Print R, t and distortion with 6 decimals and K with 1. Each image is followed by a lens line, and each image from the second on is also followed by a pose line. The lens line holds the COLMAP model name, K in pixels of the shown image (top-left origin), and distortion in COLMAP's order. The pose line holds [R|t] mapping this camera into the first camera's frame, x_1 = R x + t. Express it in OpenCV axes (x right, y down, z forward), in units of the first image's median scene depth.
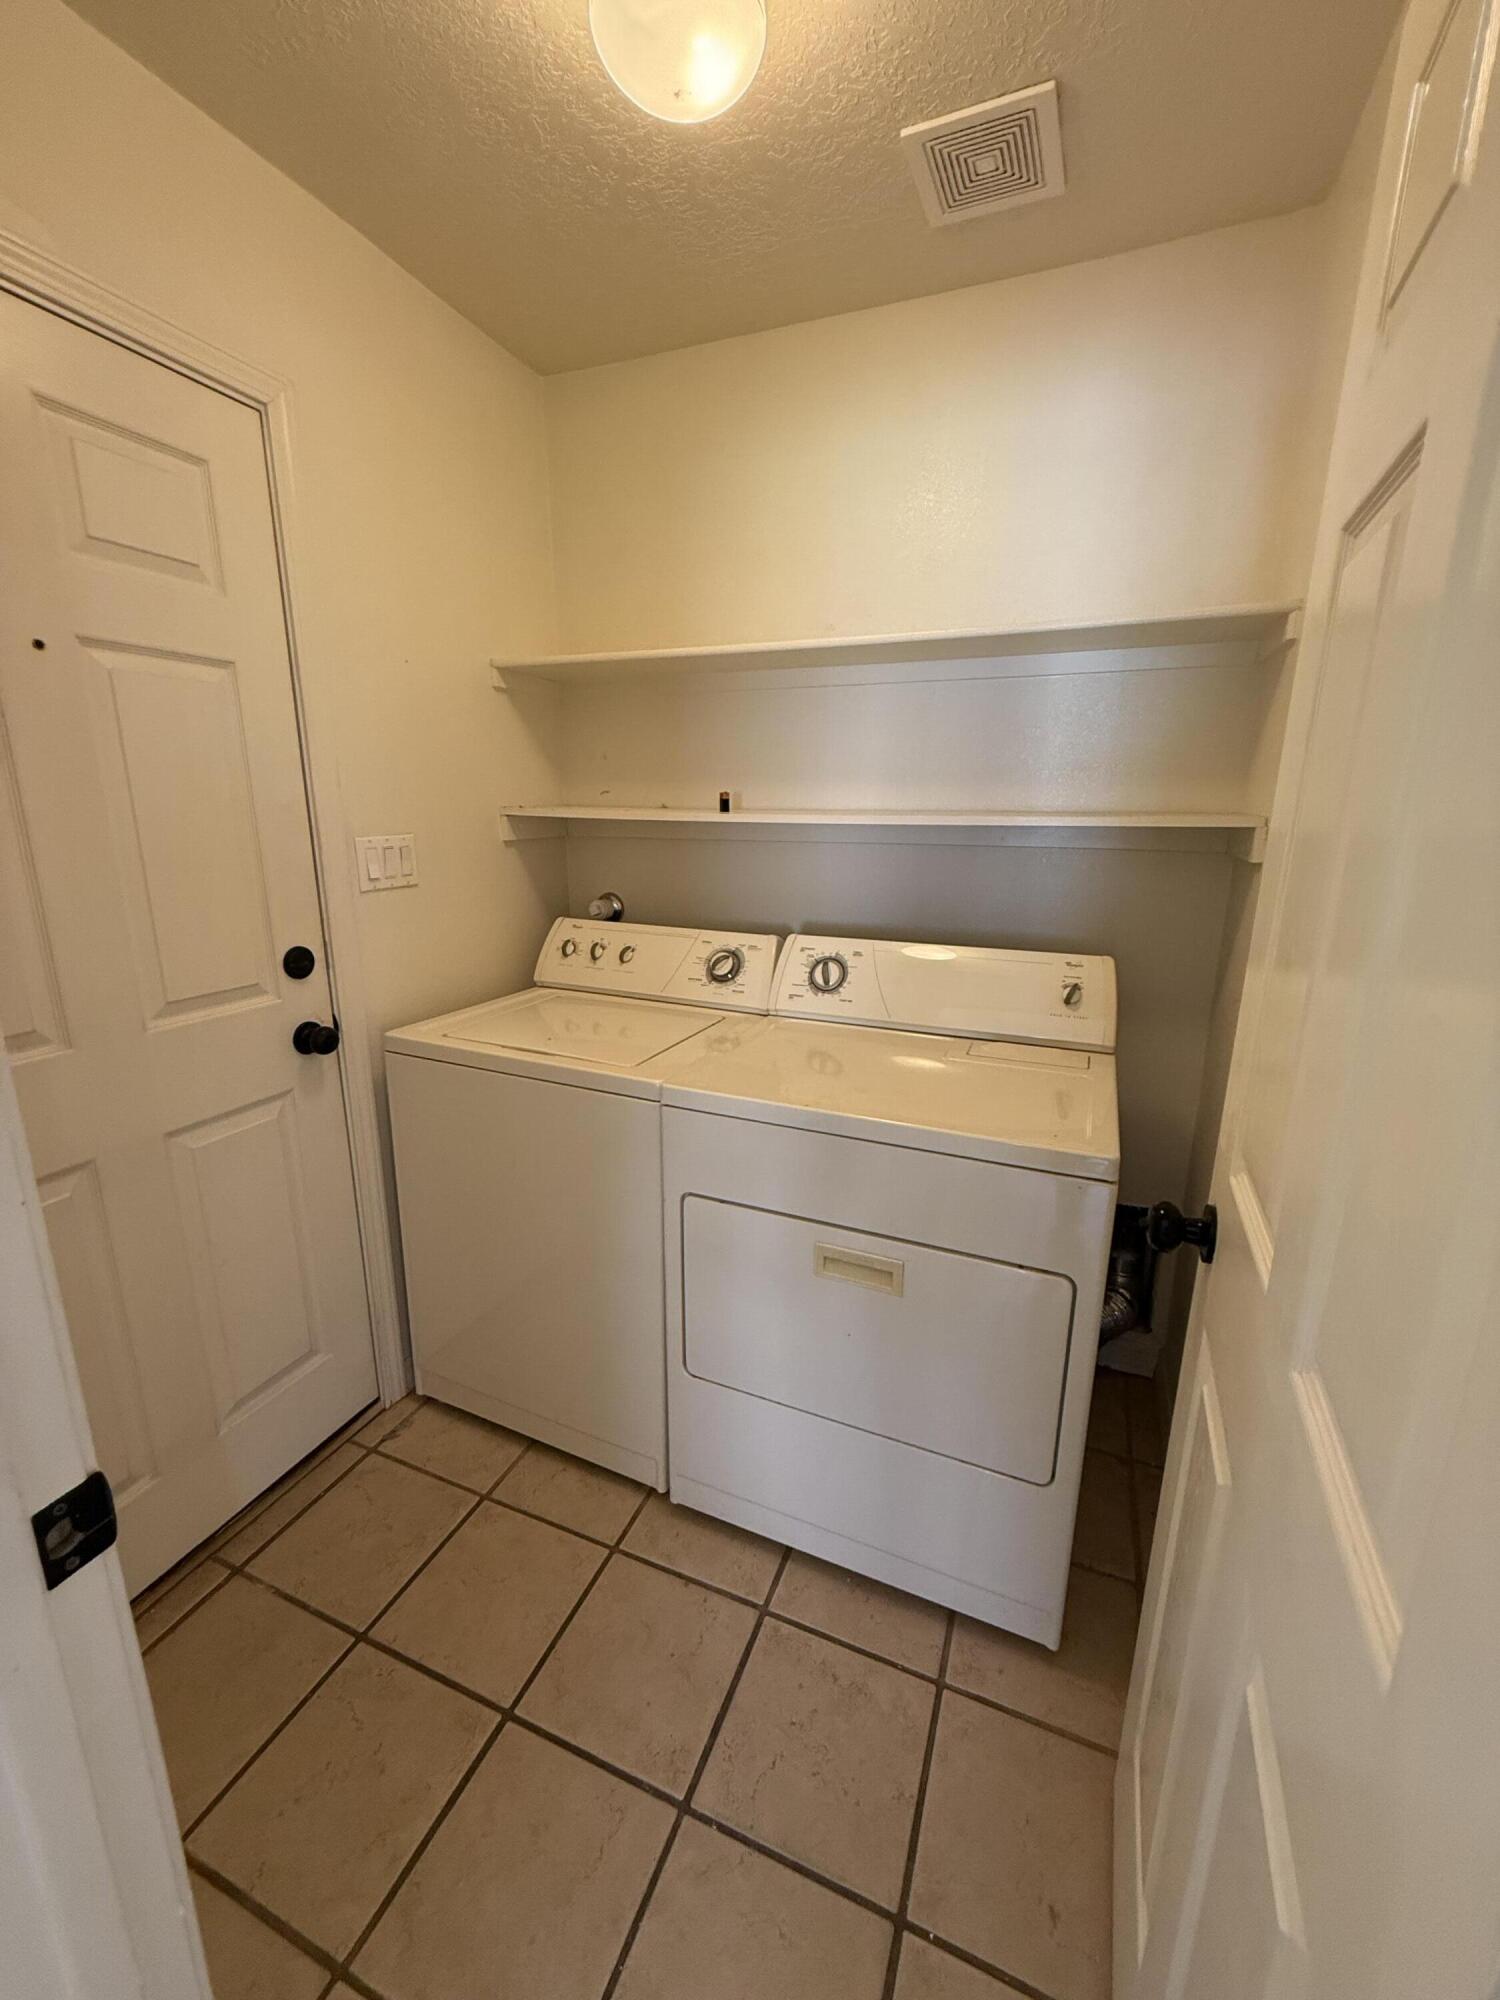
lens RADIAL K [[789.6, 0, 750.0], [0, 789.6, 1000.0], [0, 0, 1]] dist [0.001460, 0.000347]
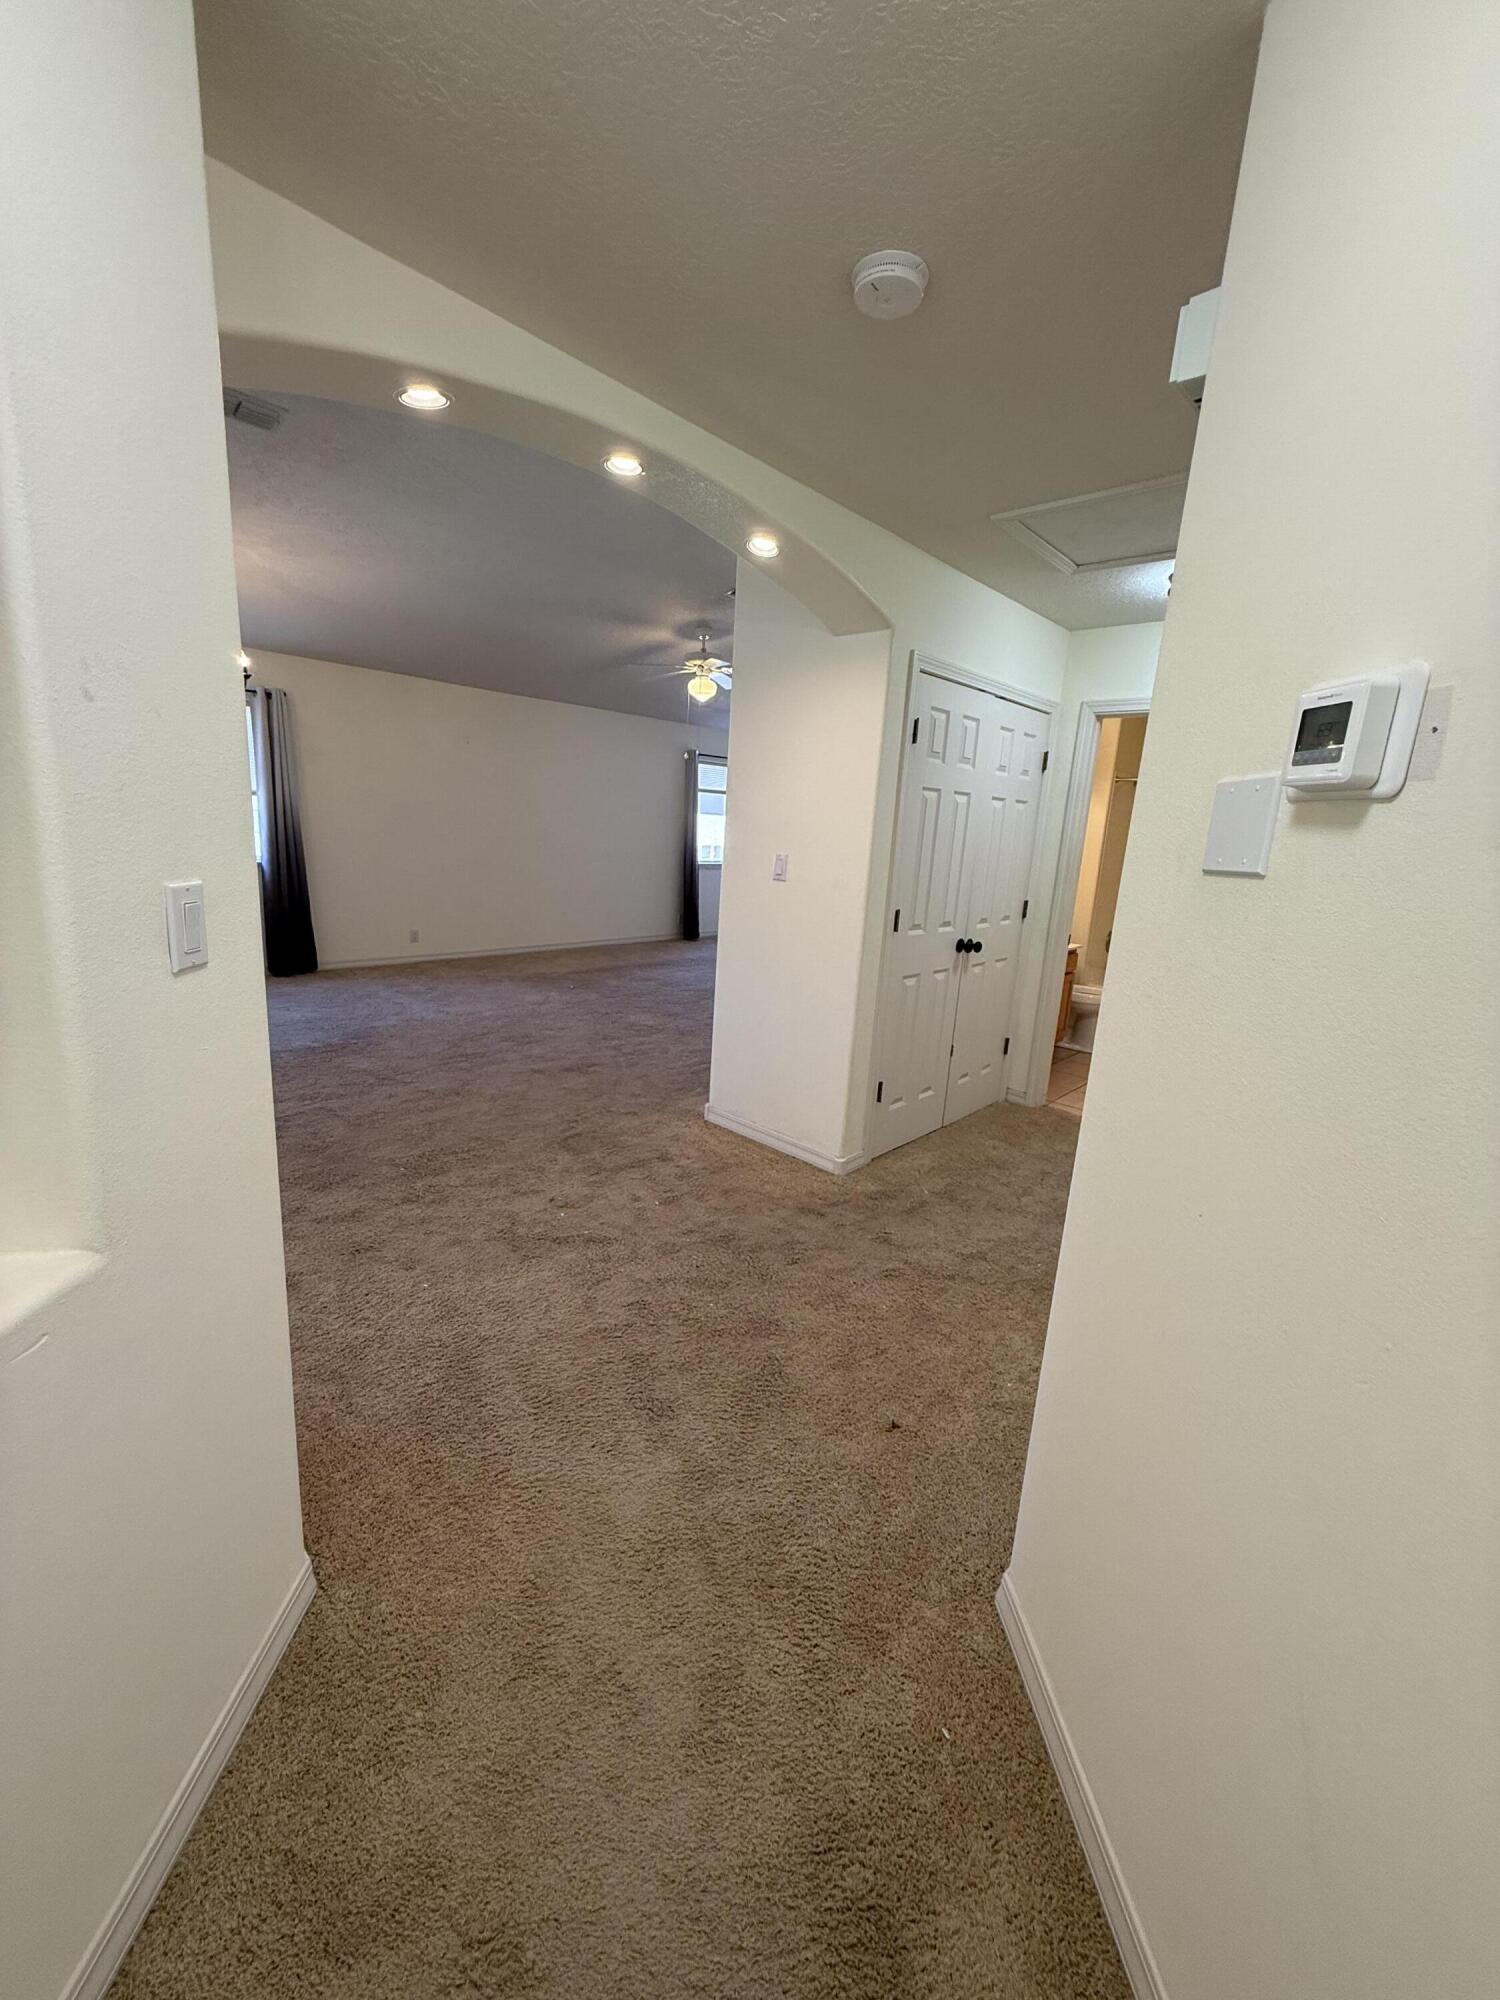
lens RADIAL K [[789.6, 0, 750.0], [0, 789.6, 1000.0], [0, 0, 1]] dist [0.001460, 0.000347]
pose [[0.940341, 0.119623, -0.318510, -0.405275], [-0.128152, 0.991737, -0.005879, 0.320656], [0.315175, 0.046346, 0.947901, -1.527183]]
